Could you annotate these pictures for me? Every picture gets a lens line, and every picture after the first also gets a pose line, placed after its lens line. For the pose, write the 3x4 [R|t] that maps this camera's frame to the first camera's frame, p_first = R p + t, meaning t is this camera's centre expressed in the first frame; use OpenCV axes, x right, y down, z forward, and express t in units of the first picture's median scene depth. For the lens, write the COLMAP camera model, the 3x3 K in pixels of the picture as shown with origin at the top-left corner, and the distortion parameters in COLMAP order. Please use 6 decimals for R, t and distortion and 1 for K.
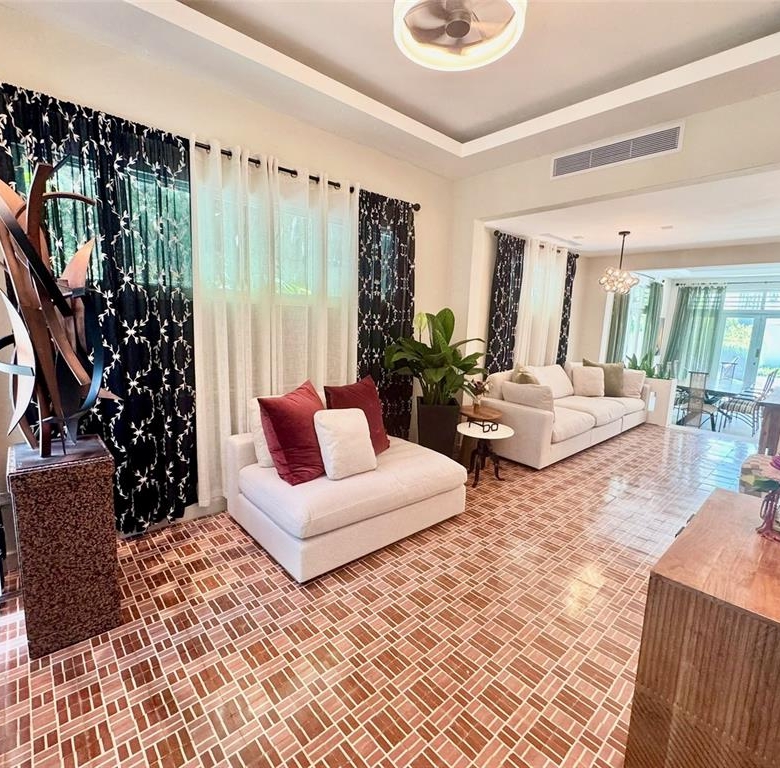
lens RADIAL K [[409.9, 0, 397.5], [0, 409.9, 388.3], [0, 0, 1]] dist [-0.001078, -0.001628]
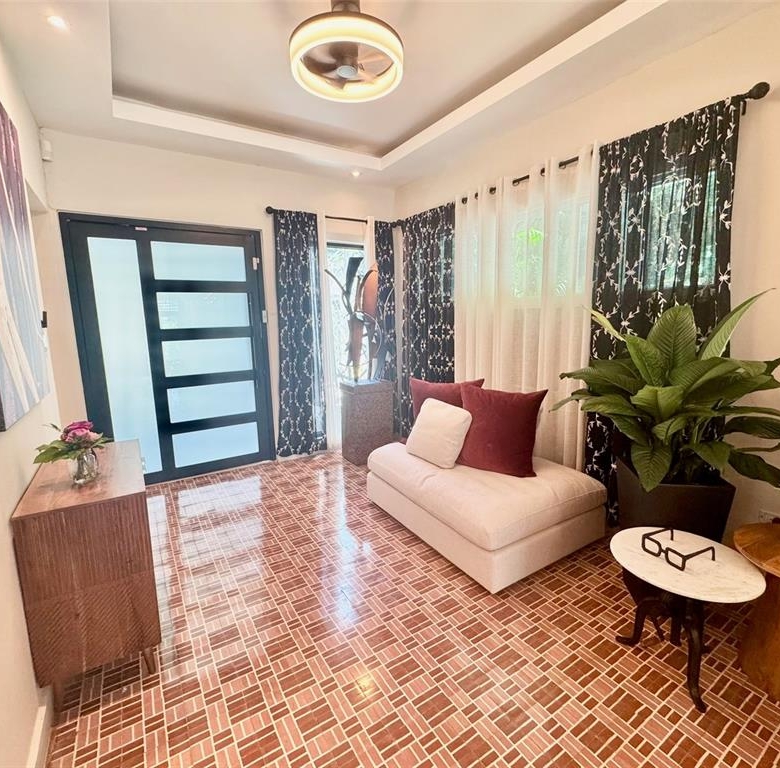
lens RADIAL K [[409.9, 0, 393.3], [0, 409.9, 383.9], [0, 0, 1]] dist [-0.001078, -0.001628]
pose [[-0.176262, 0.135738, -0.974939, 0.419011], [-0.148837, 0.975384, 0.162708, -0.069662], [0.973026, 0.173786, -0.151721, 0.446962]]
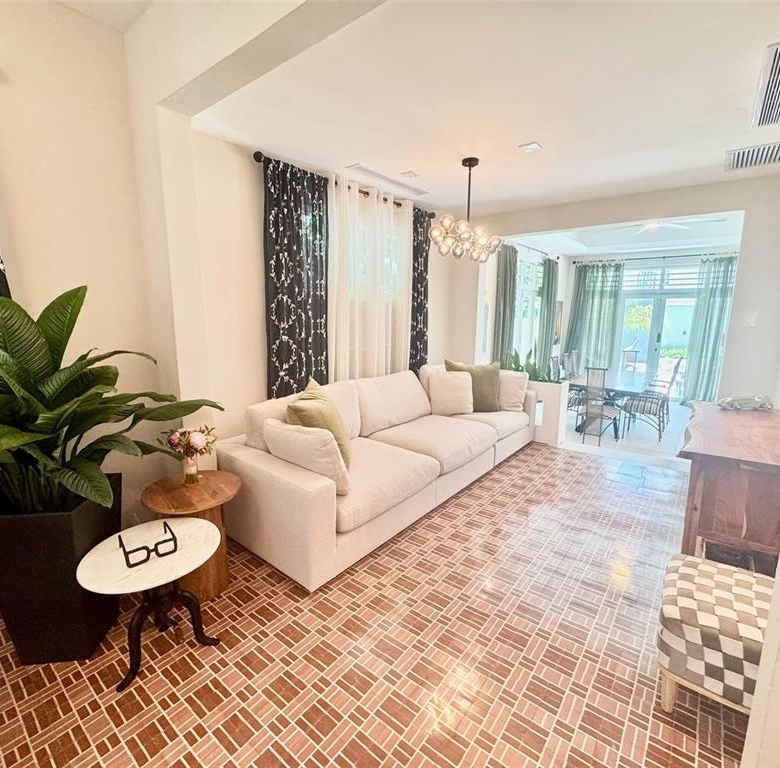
lens RADIAL K [[409.9, 0, 389.9], [0, 409.9, 383.4], [0, 0, 1]] dist [-0.001078, -0.001628]
pose [[0.987862, -0.048878, 0.147442, 0.254948], [0.046630, 0.998738, 0.018664, -0.049650], [-0.148168, -0.011562, 0.988895, 0.314718]]
